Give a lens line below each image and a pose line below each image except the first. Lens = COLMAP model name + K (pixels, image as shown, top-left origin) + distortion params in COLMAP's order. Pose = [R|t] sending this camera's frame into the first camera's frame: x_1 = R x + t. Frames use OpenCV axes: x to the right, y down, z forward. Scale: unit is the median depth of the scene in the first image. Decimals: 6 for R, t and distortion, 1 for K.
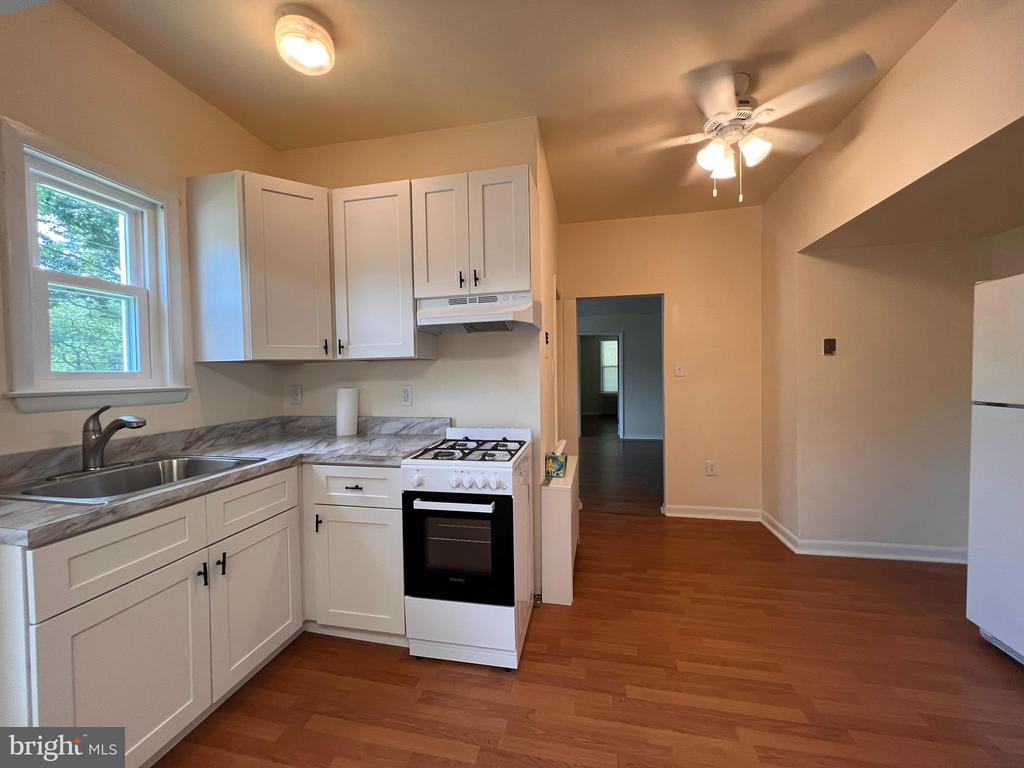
lens RADIAL K [[409.9, 0, 509.8], [0, 409.9, 384.0], [0, 0, 1]] dist [0.000589, 0.000271]
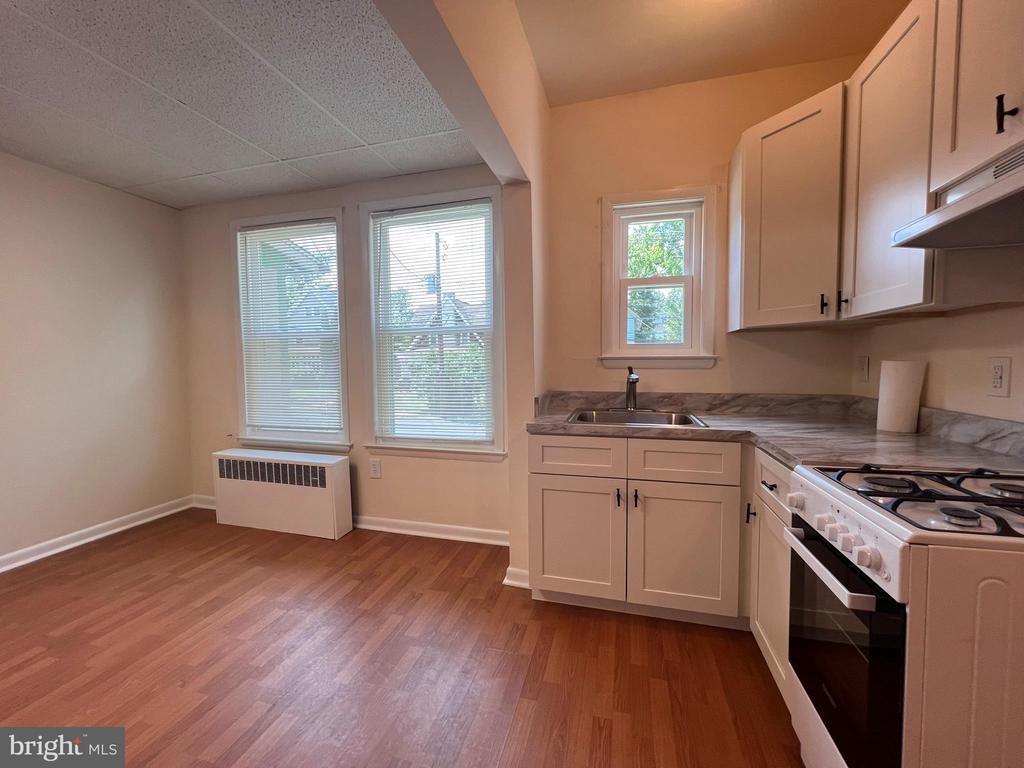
lens RADIAL K [[409.9, 0, 509.8], [0, 409.9, 384.0], [0, 0, 1]] dist [0.000589, 0.000271]
pose [[-0.063107, 0.073258, -0.995314, 0.388629], [-0.017734, 0.997063, 0.074511, 0.011612], [0.997849, 0.022353, -0.061622, 0.524171]]
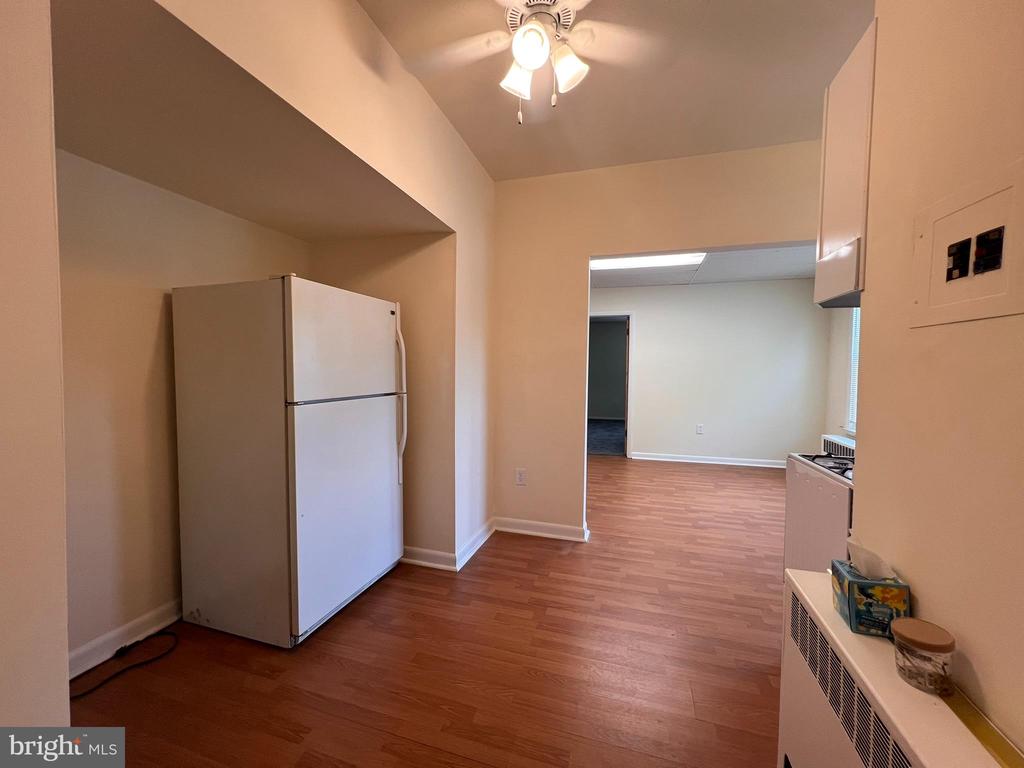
lens RADIAL K [[409.9, 0, 509.8], [0, 409.9, 384.0], [0, 0, 1]] dist [0.000589, 0.000271]
pose [[-0.995819, 0.003474, 0.091282, 0.546763], [0.009103, 0.998076, 0.061332, -0.055387], [-0.090894, 0.061906, -0.993935, 1.862342]]
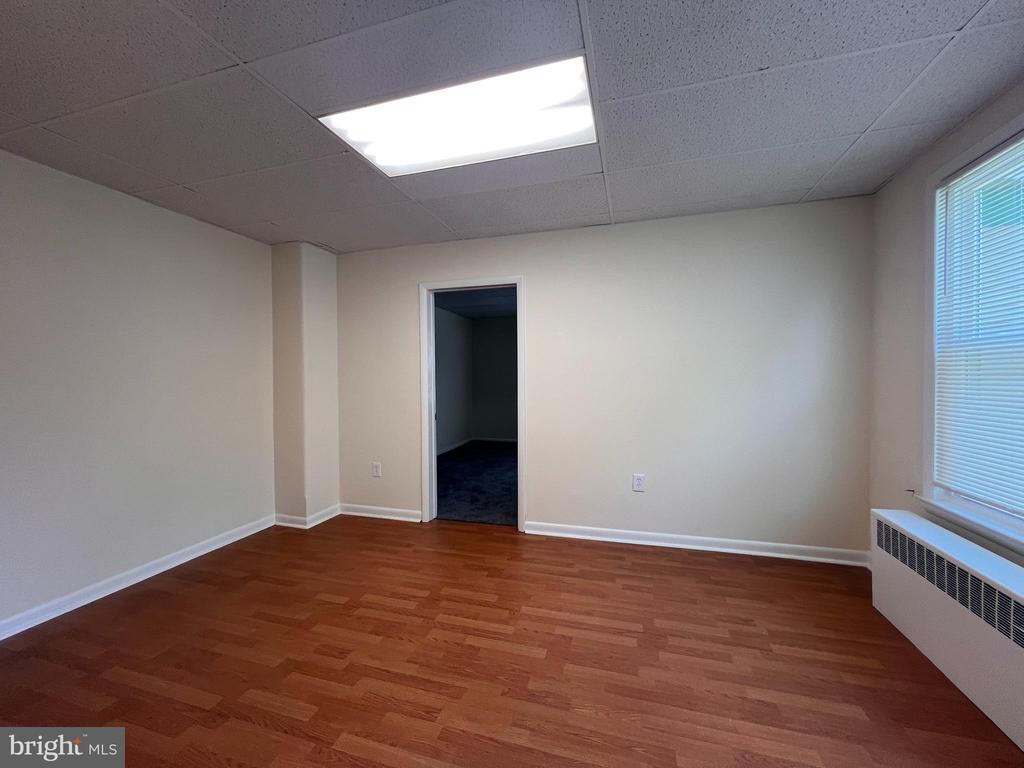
lens RADIAL K [[409.9, 0, 509.8], [0, 409.9, 384.0], [0, 0, 1]] dist [0.000589, 0.000271]
pose [[-0.996627, 0.021682, 0.079154, -0.153453], [0.025104, 0.998781, 0.042491, -0.014122], [-0.078136, 0.044334, -0.995956, 0.518741]]
